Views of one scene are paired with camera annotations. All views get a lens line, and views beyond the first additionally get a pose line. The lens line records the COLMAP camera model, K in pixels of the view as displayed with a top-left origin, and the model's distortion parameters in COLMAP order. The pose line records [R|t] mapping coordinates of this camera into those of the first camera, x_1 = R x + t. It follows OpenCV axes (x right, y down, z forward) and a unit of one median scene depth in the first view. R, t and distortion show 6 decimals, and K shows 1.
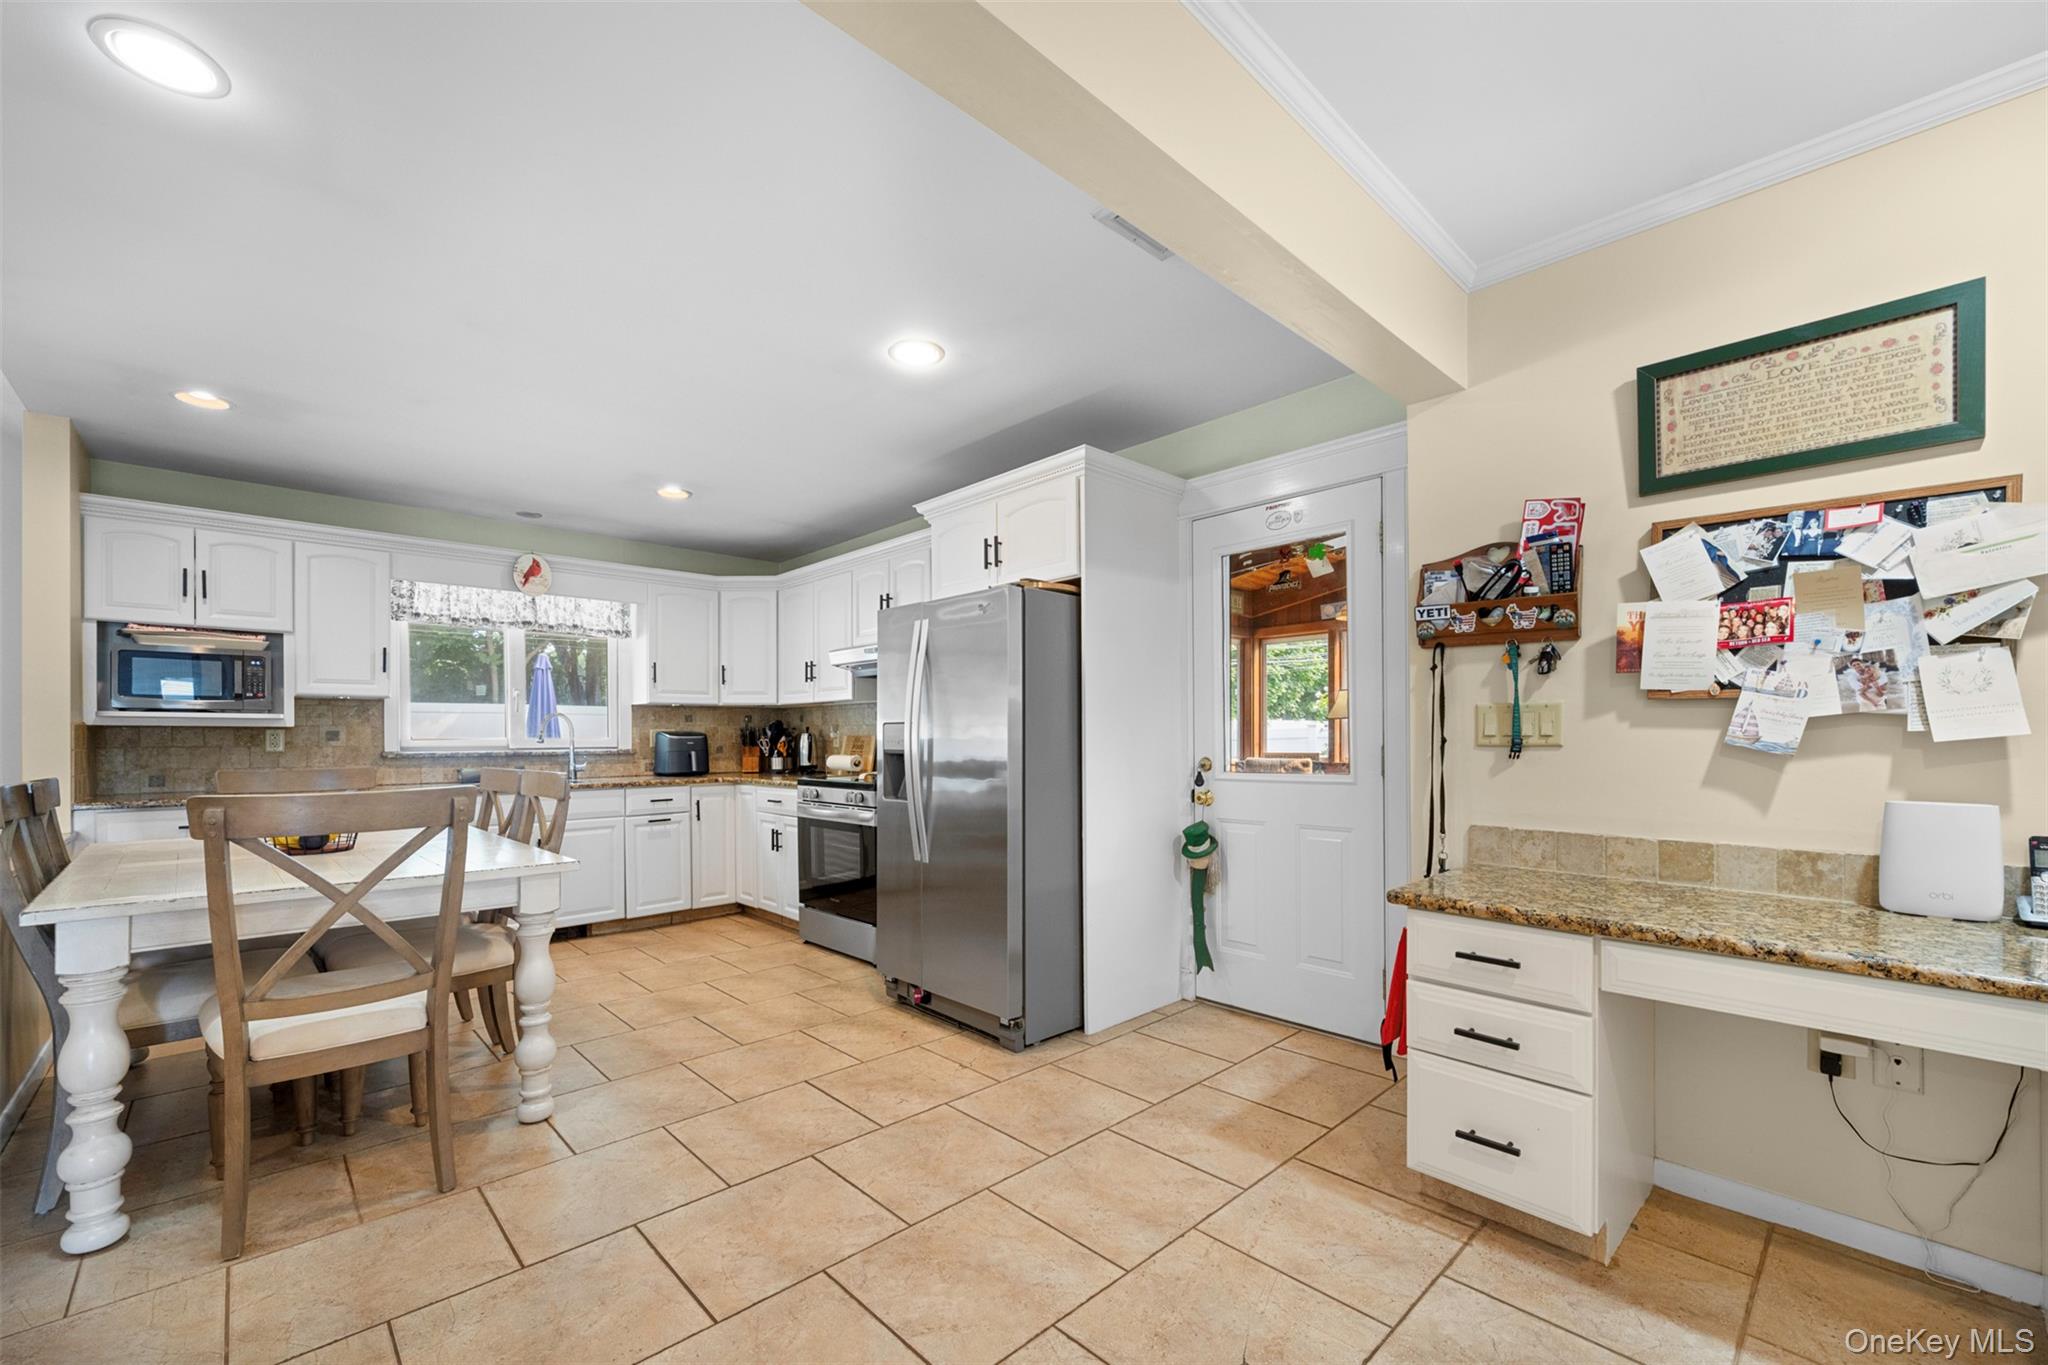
lens RADIAL K [[827.2, 0, 978.5], [0, 827.2, 742.3], [0, 0, 1]] dist [-0.003185, 0.000431]
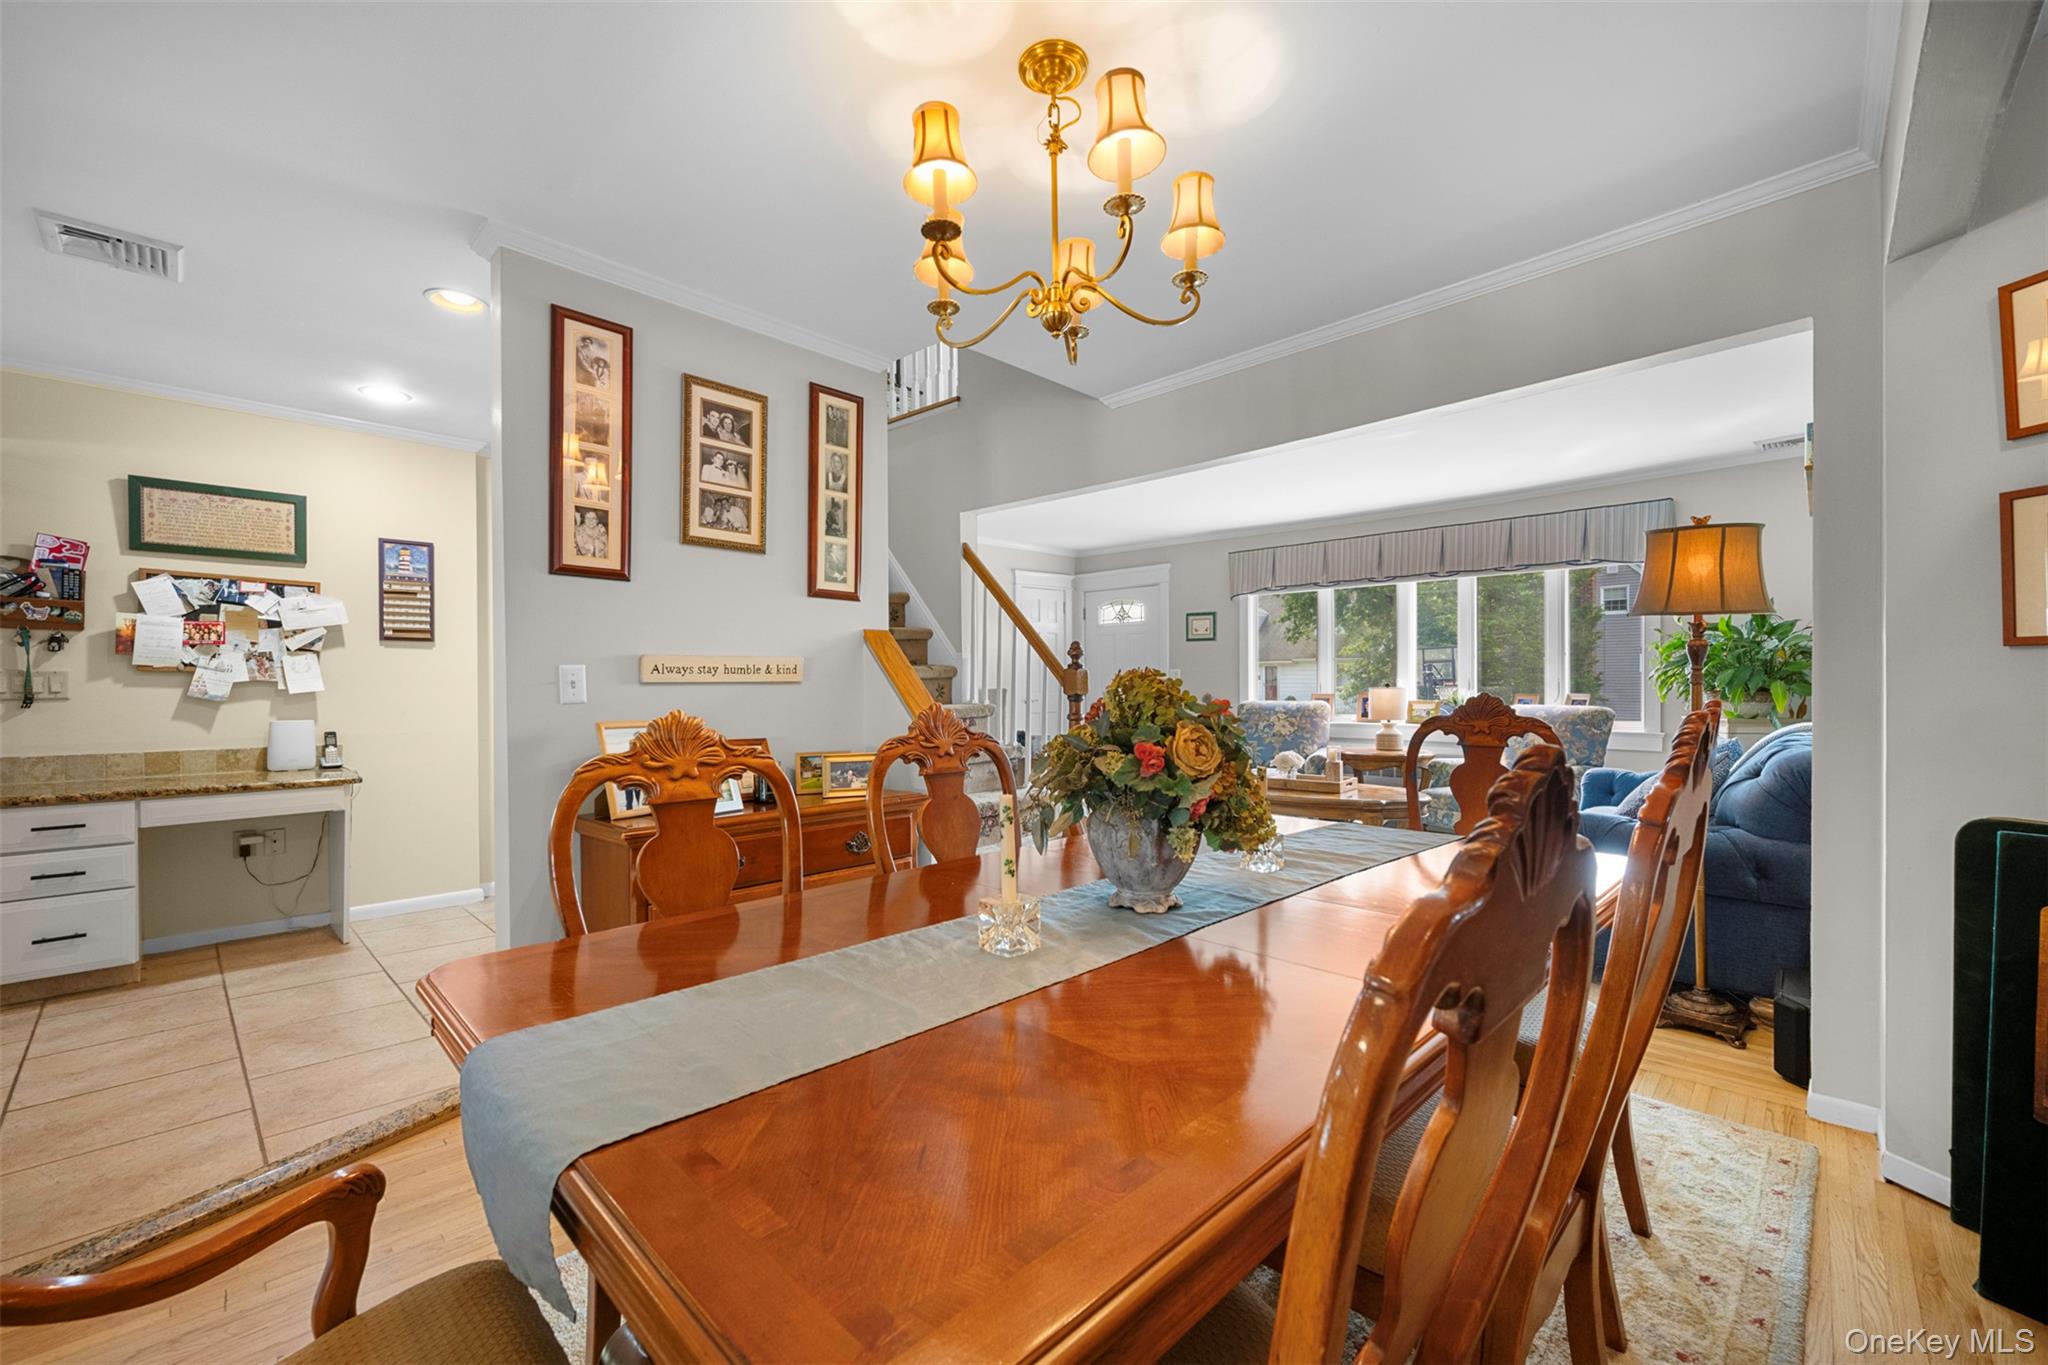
lens RADIAL K [[827.2, 0, 1075.4], [0, 827.2, 681.9], [0, 0, 1]] dist [-0.003185, 0.000431]
pose [[-0.110407, 0.009326, 0.993843, -1.164695], [0.016595, 0.999834, -0.007538, 0.017018], [-0.993748, 0.015661, -0.110544, -0.783908]]
